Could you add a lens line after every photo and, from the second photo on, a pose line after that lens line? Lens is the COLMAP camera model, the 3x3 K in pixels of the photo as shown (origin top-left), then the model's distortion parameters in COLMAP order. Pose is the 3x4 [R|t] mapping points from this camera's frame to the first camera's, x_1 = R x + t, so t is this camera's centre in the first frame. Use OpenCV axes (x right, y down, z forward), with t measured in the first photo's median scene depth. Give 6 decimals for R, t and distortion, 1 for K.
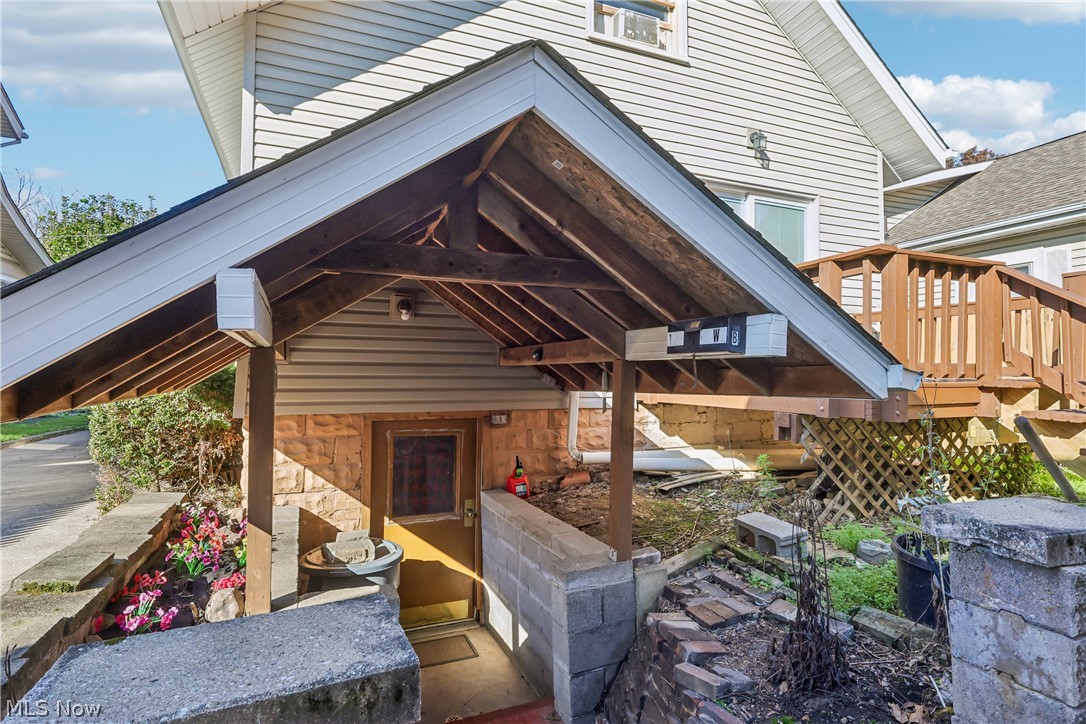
lens RADIAL K [[561.8, 0, 539.3], [0, 561.8, 365.1], [0, 0, 1]] dist [-0.013963, 0.000633]
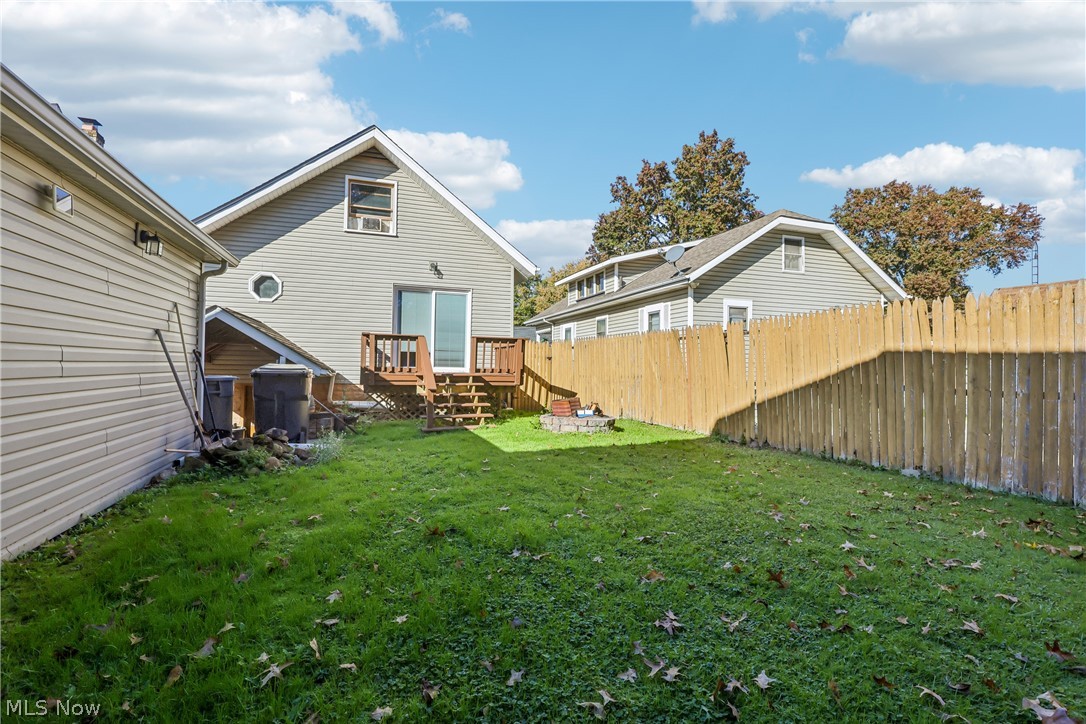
lens RADIAL K [[505.1, 0, 544.9], [0, 505.1, 360.5], [0, 0, 1]] dist [-0.010058, 0.000060]
pose [[0.998869, 0.009341, -0.046631, 1.278235], [-0.009637, 0.999935, -0.006132, -0.021377], [0.046571, 0.006574, 0.998893, -1.376567]]
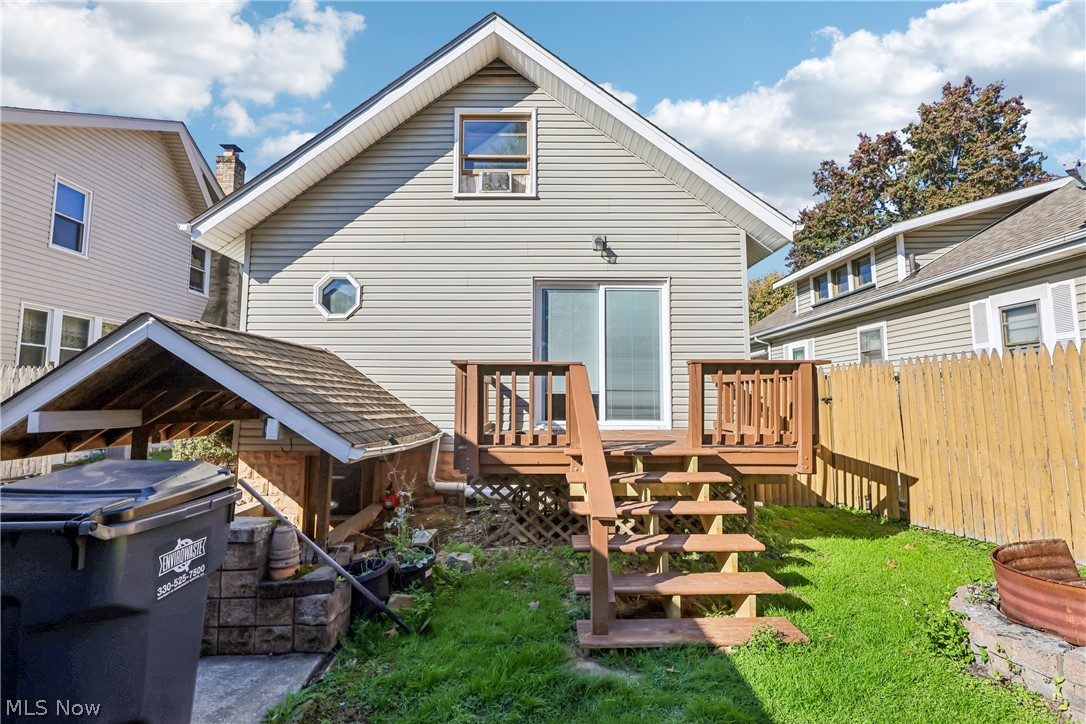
lens RADIAL K [[505.1, 0, 538.4], [0, 505.1, 357.7], [0, 0, 1]] dist [-0.010058, 0.000060]
pose [[0.923499, -0.034610, -0.382036, 0.944676], [0.007277, 0.997323, -0.072760, -0.077903], [0.383532, 0.064414, 0.921279, -0.140709]]
